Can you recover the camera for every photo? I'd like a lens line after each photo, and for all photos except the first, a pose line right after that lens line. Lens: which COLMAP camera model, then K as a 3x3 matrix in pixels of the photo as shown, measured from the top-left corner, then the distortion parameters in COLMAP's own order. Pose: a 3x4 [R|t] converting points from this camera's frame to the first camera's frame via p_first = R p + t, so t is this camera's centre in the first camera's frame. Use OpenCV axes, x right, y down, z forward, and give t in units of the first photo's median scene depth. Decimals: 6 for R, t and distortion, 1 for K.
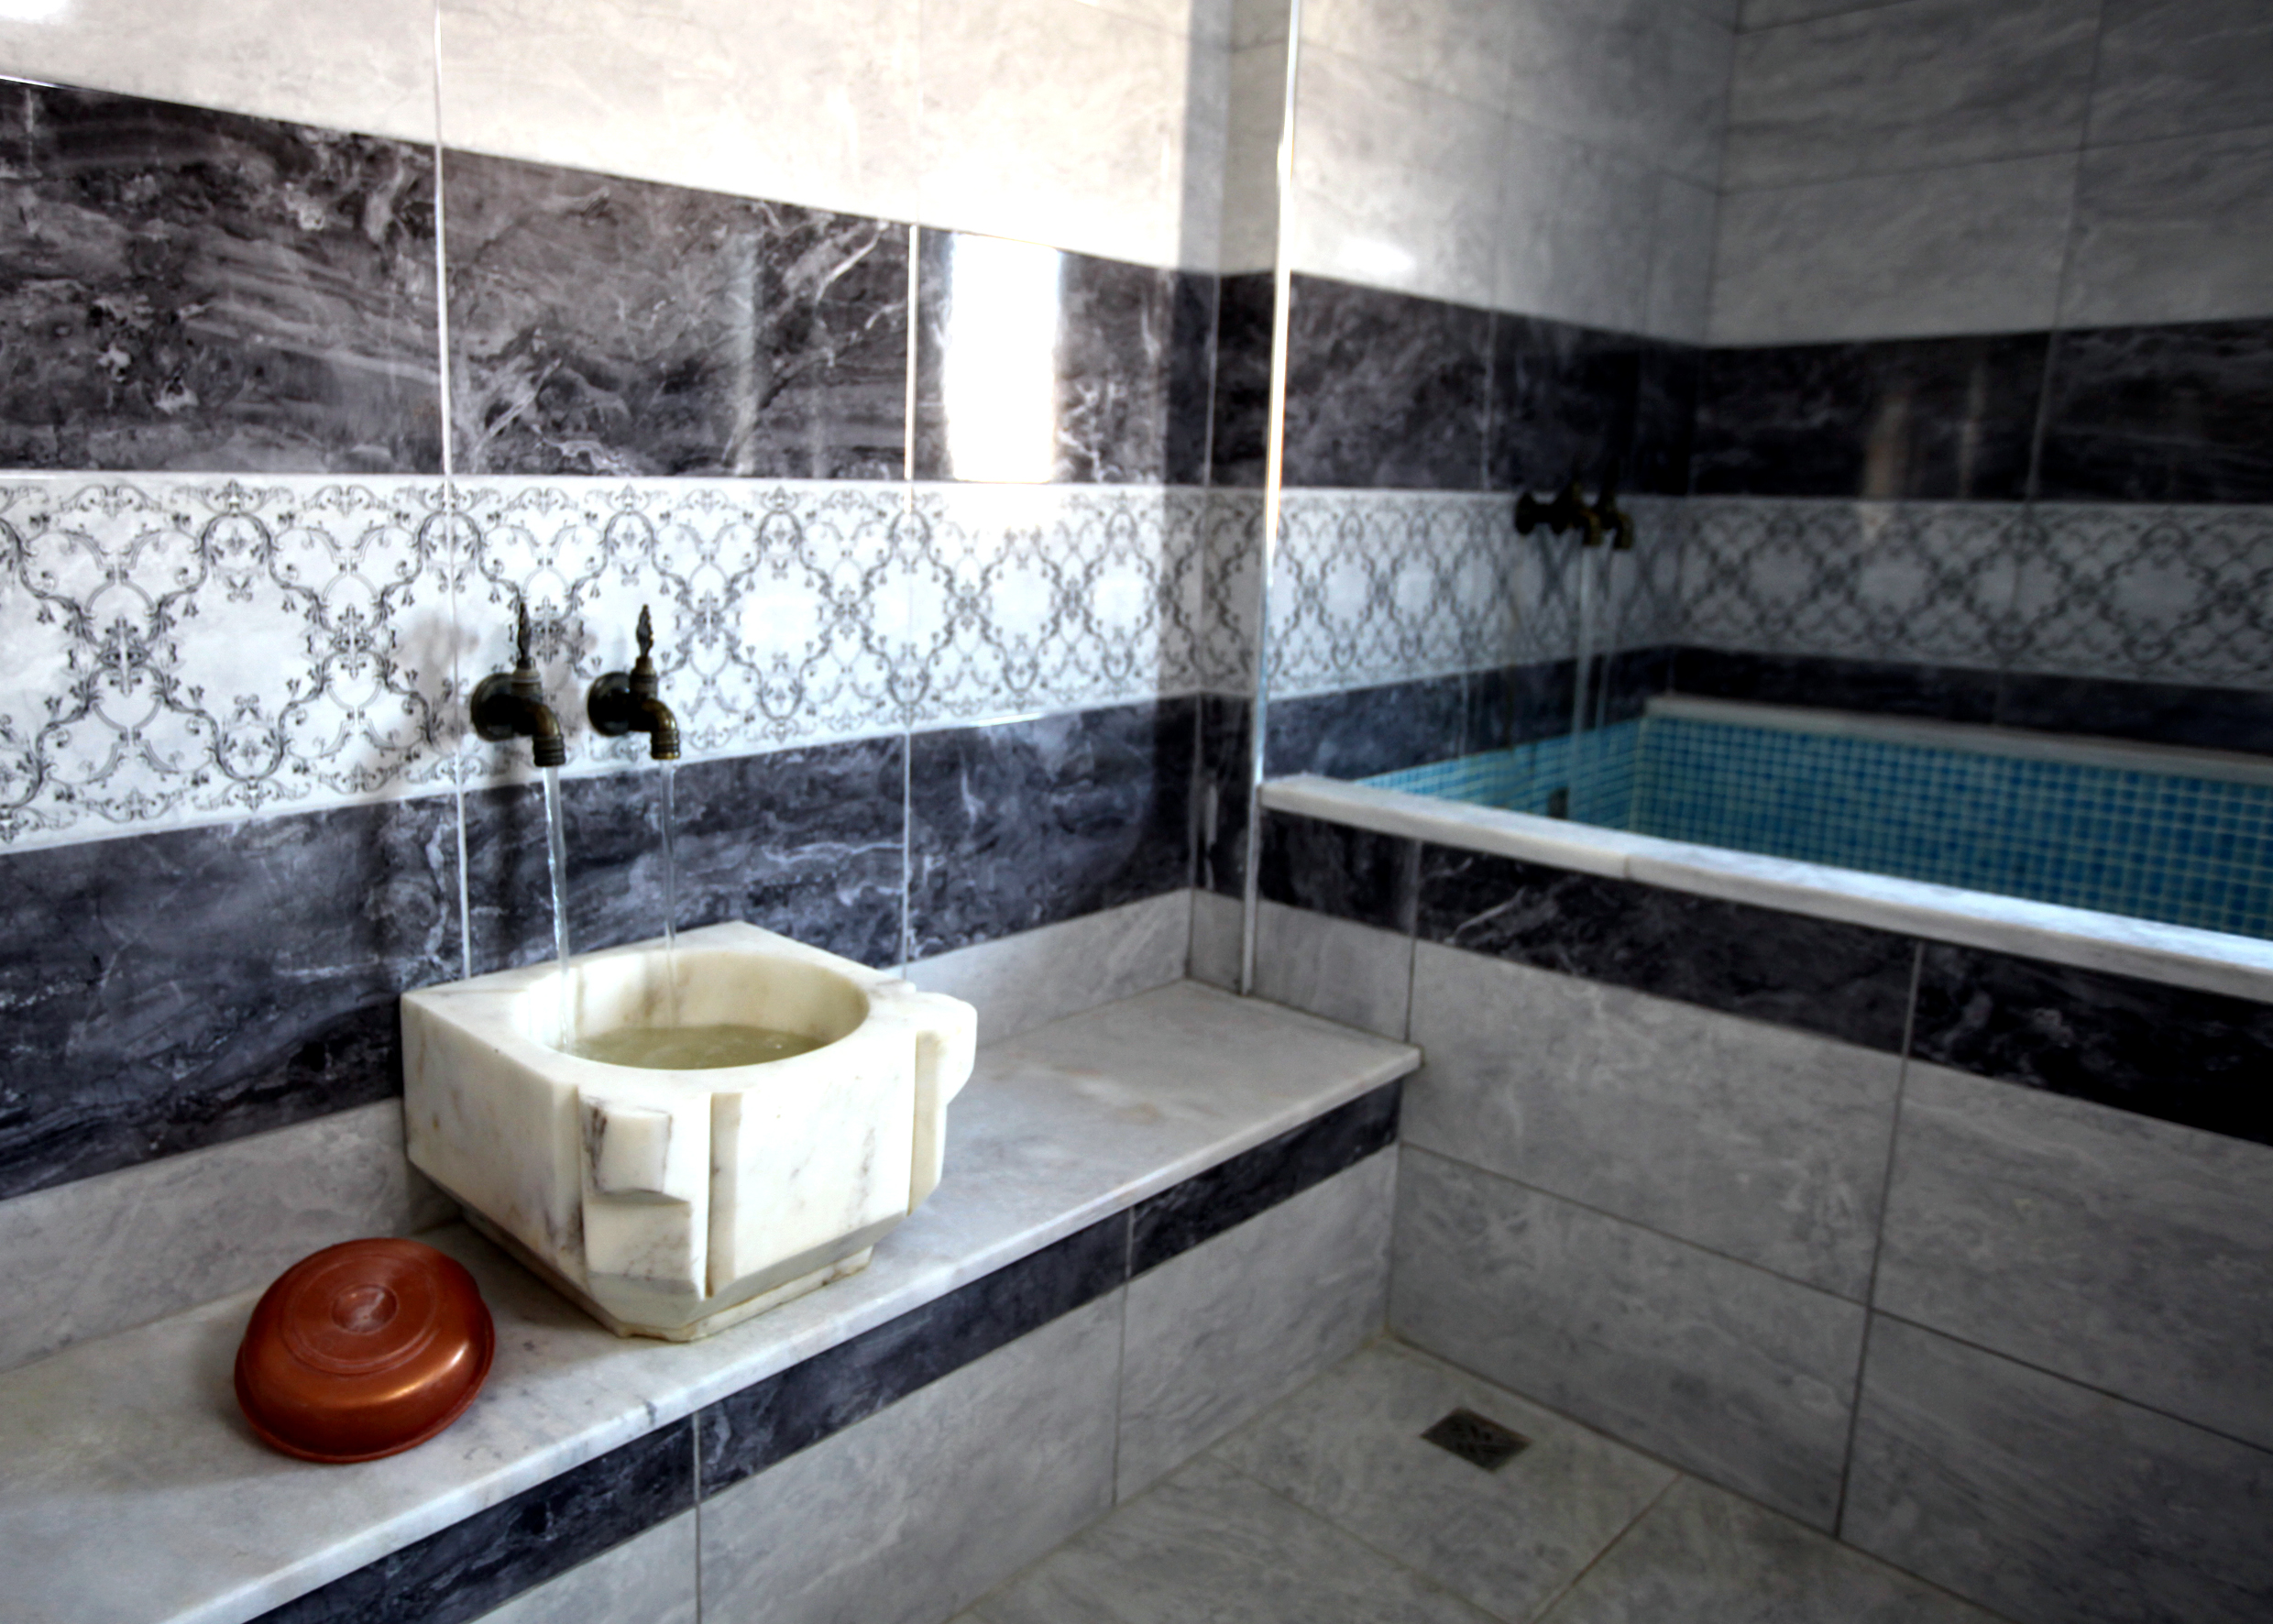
lens RADIAL K [[1450.9, 0, 998.1], [0, 1450.9, 809.4], [0, 0, 1]] dist [-0.052563, 0.036439]
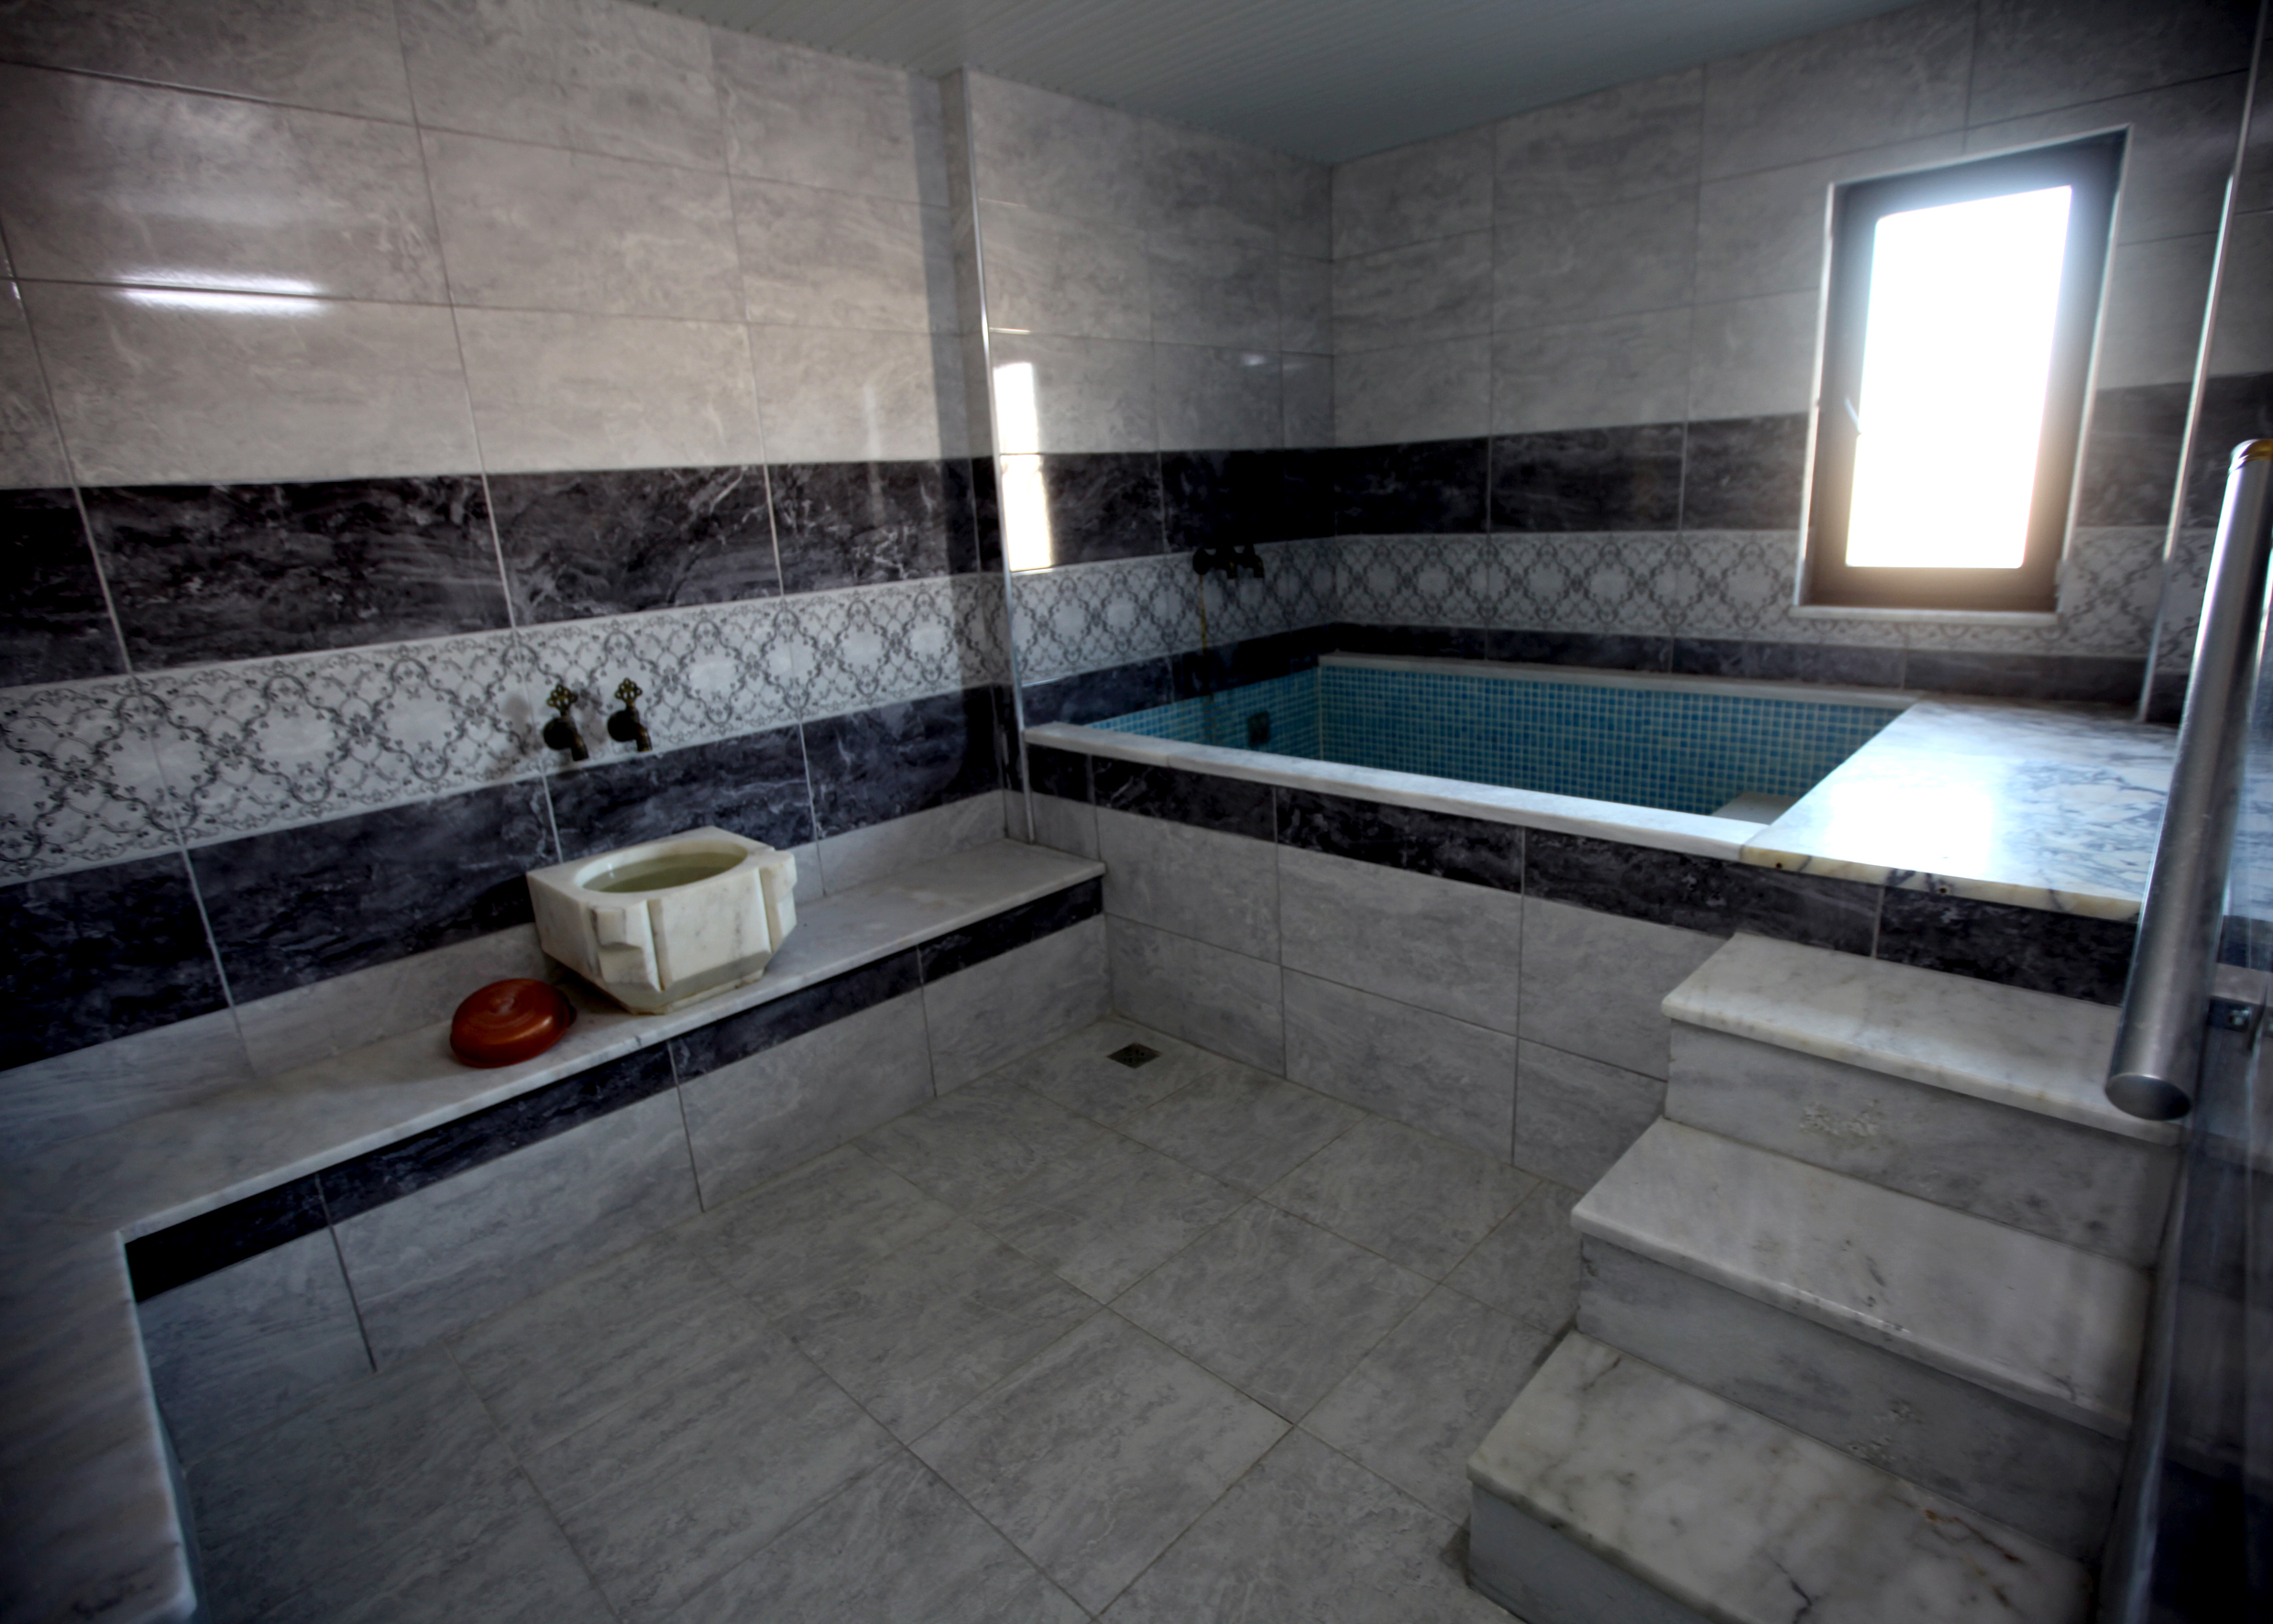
lens RADIAL K [[1057.9, 0, 1215.5], [0, 1057.9, 816.6], [0, 0, 1]] dist [-0.068266, 0.029508]
pose [[0.995050, -0.086076, 0.049672, 0.436356], [0.081988, 0.993483, 0.079181, 0.006711], [-0.056164, -0.074717, 0.995622, -0.469873]]
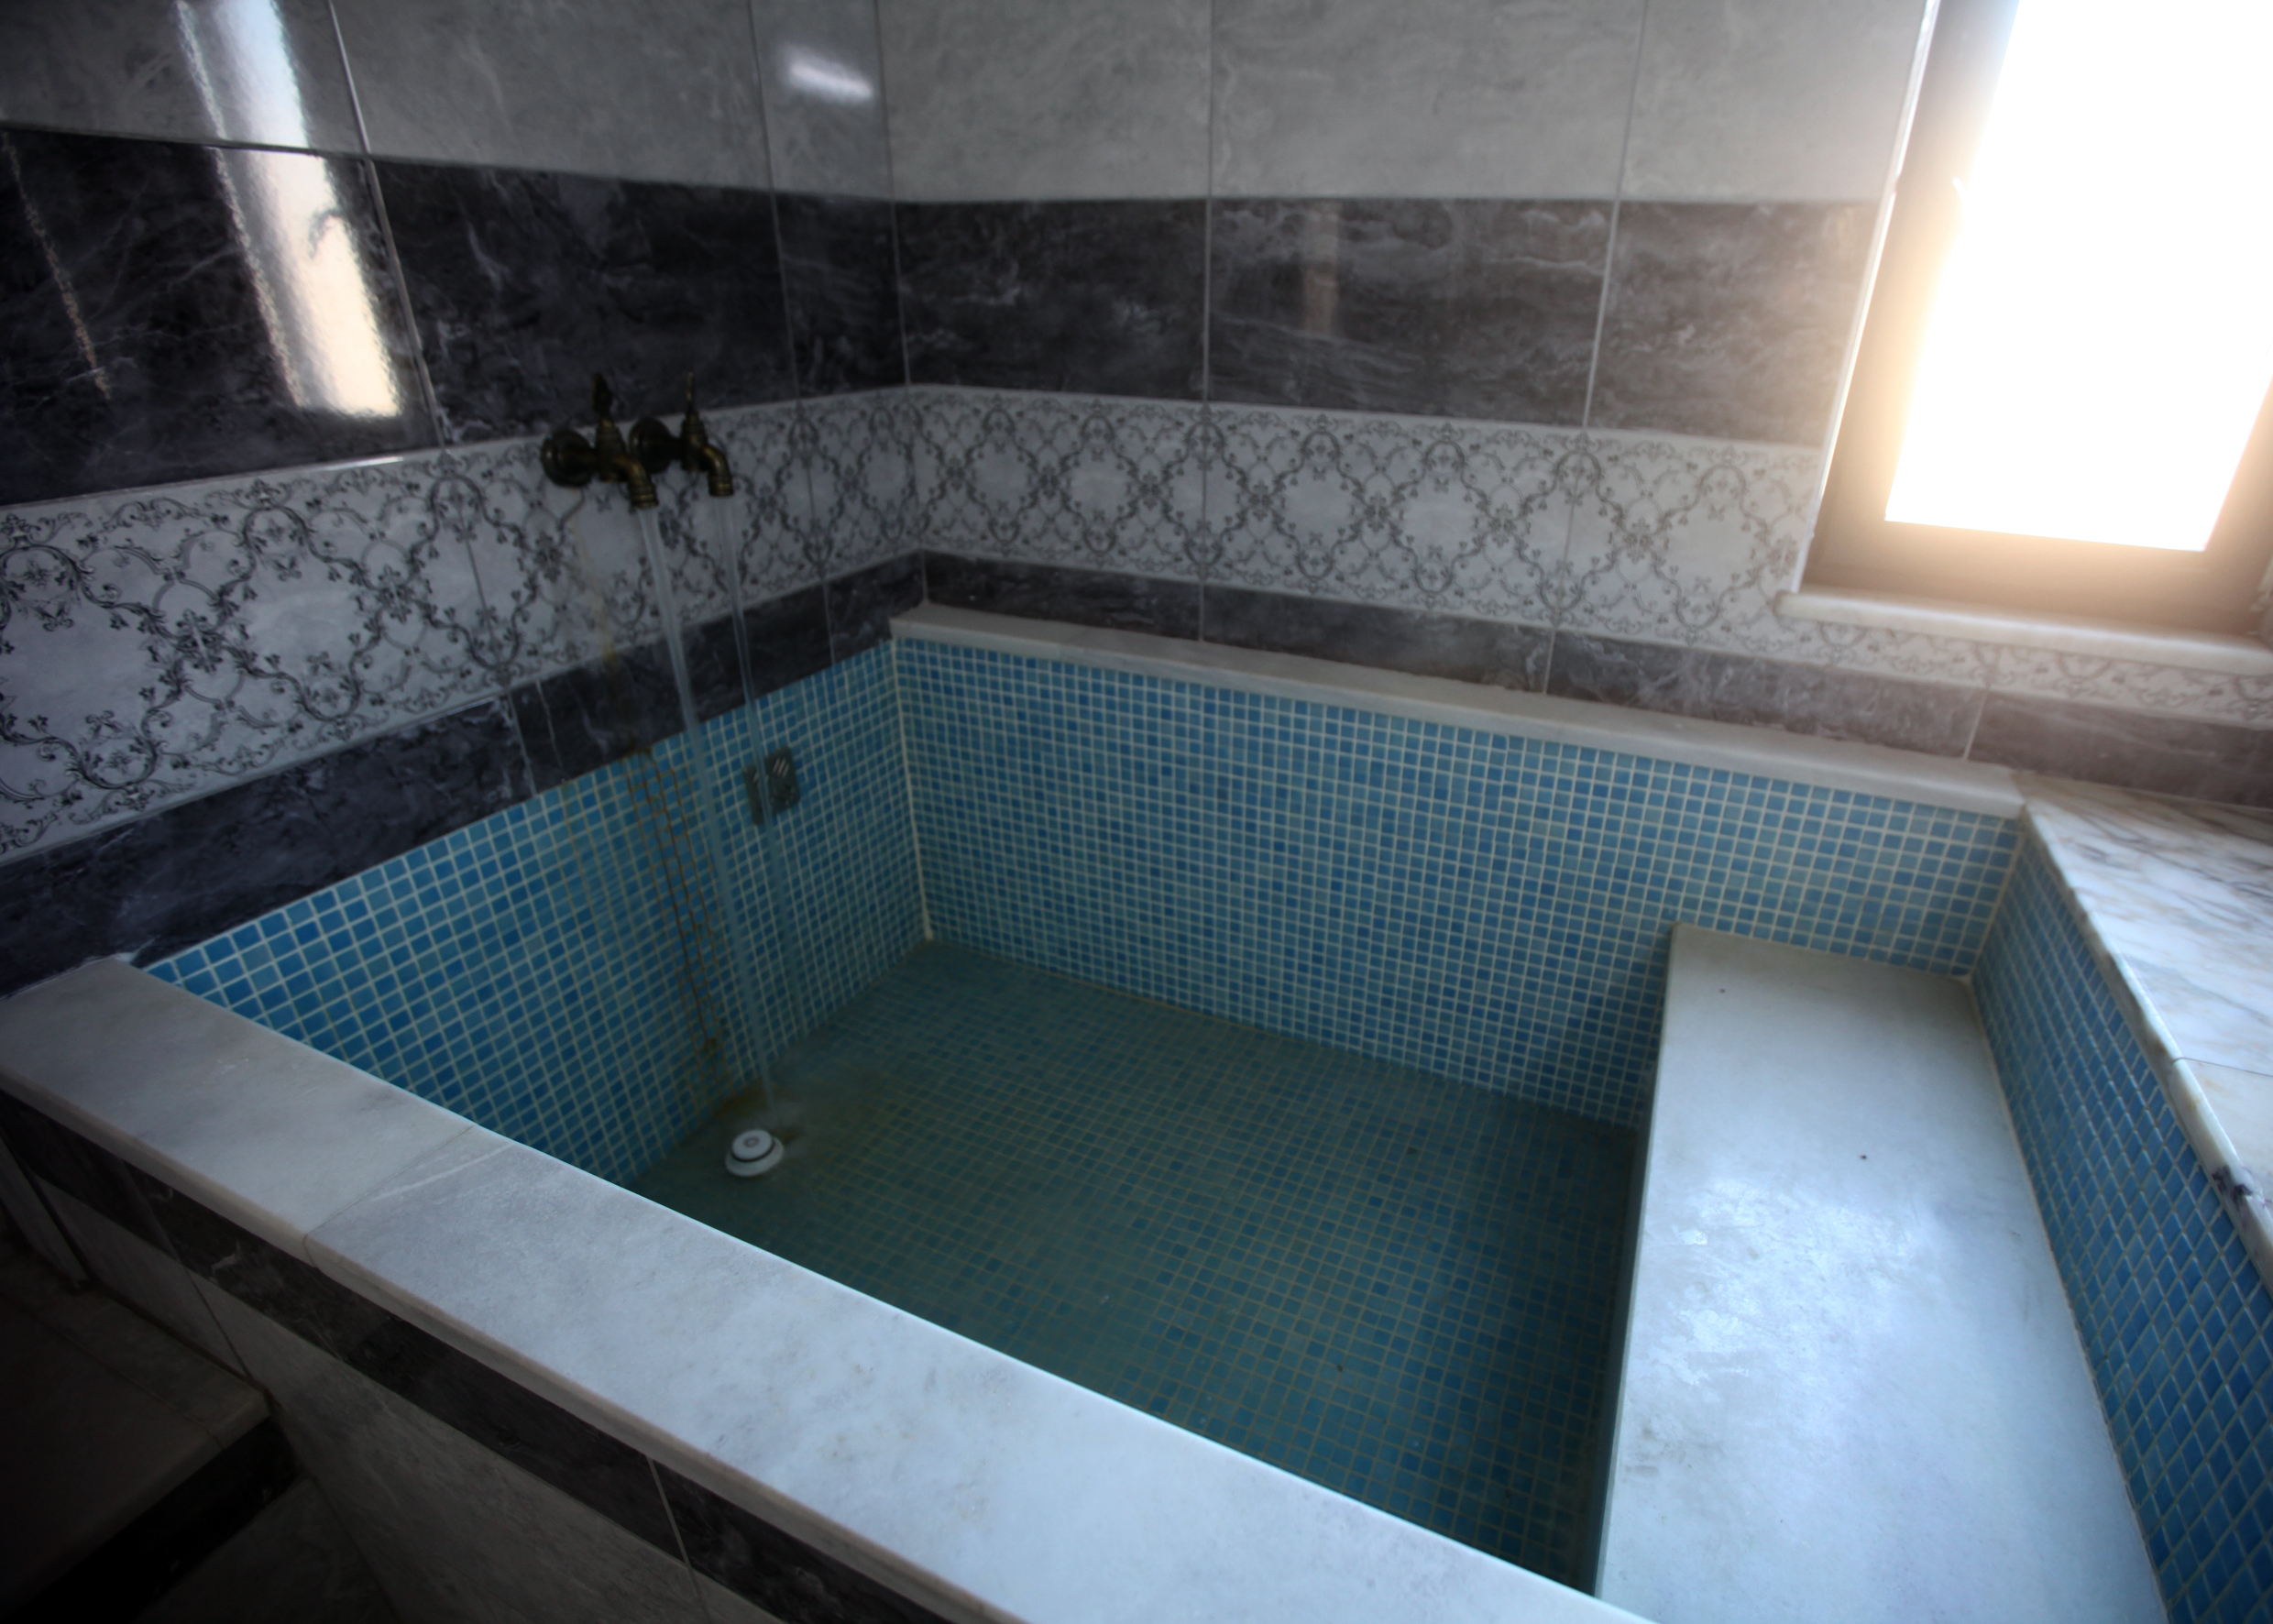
lens RADIAL K [[1057.9, 0, 1215.5], [0, 1057.9, 816.6], [0, 0, 1]] dist [-0.068266, 0.029508]
pose [[0.919998, -0.175255, 0.350556, 0.675572], [0.076937, 0.957806, 0.276928, -0.220262], [-0.384298, -0.227803, 0.894663, 0.507352]]
